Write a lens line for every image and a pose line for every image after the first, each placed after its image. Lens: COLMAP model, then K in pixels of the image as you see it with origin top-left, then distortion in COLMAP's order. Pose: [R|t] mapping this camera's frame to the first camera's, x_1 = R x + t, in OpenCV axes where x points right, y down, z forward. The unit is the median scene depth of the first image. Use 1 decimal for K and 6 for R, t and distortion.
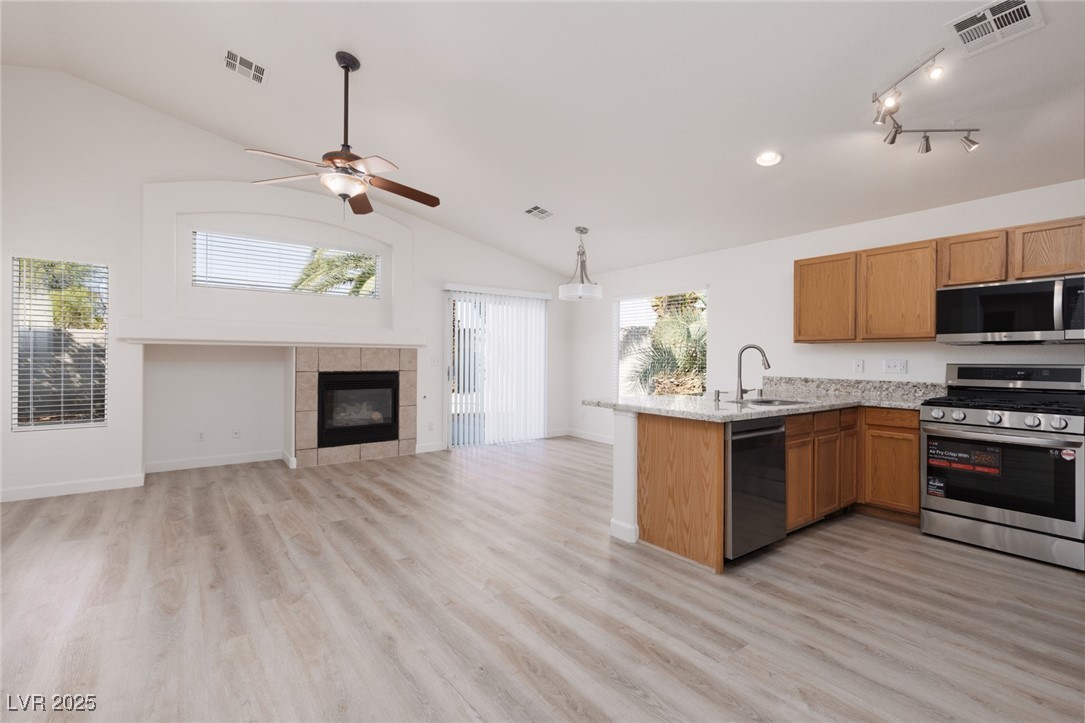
lens RADIAL K [[487.5, 0, 542.5], [0, 487.5, 361.5], [0, 0, 1]] dist [0.001648, 0.000314]
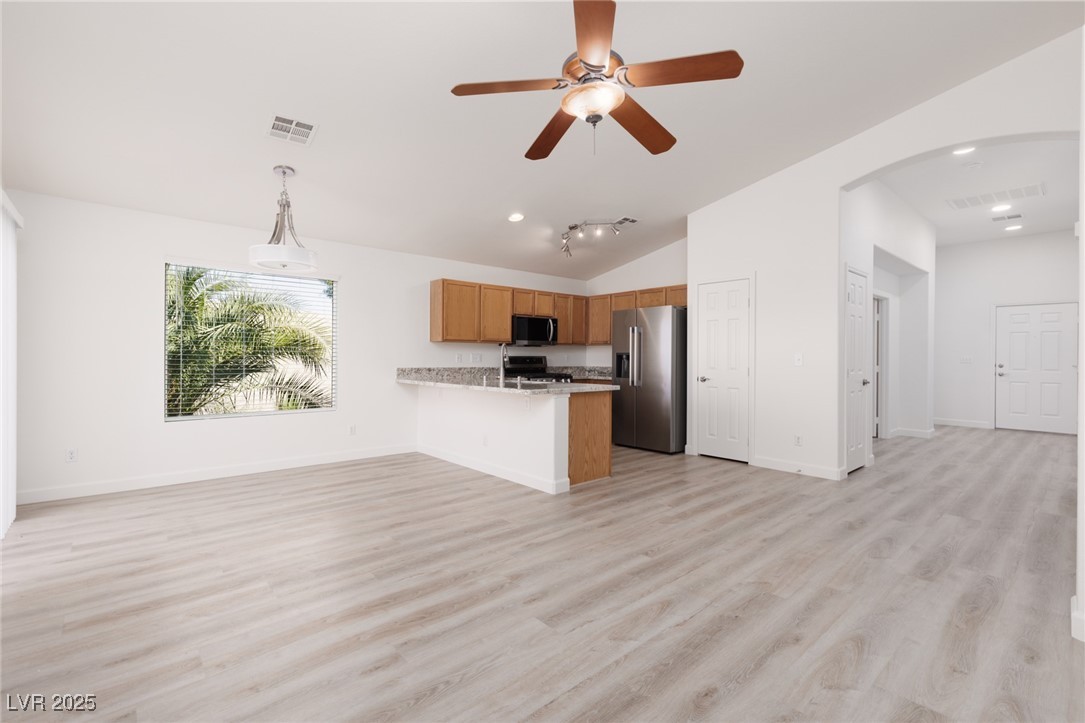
lens RADIAL K [[487.5, 0, 542.5], [0, 487.5, 361.5], [0, 0, 1]] dist [0.001648, 0.000314]
pose [[-0.082069, -0.016931, 0.996483, -0.927499], [0.003510, 0.999845, 0.017277, -0.005316], [-0.996620, 0.004915, -0.081997, 0.959238]]
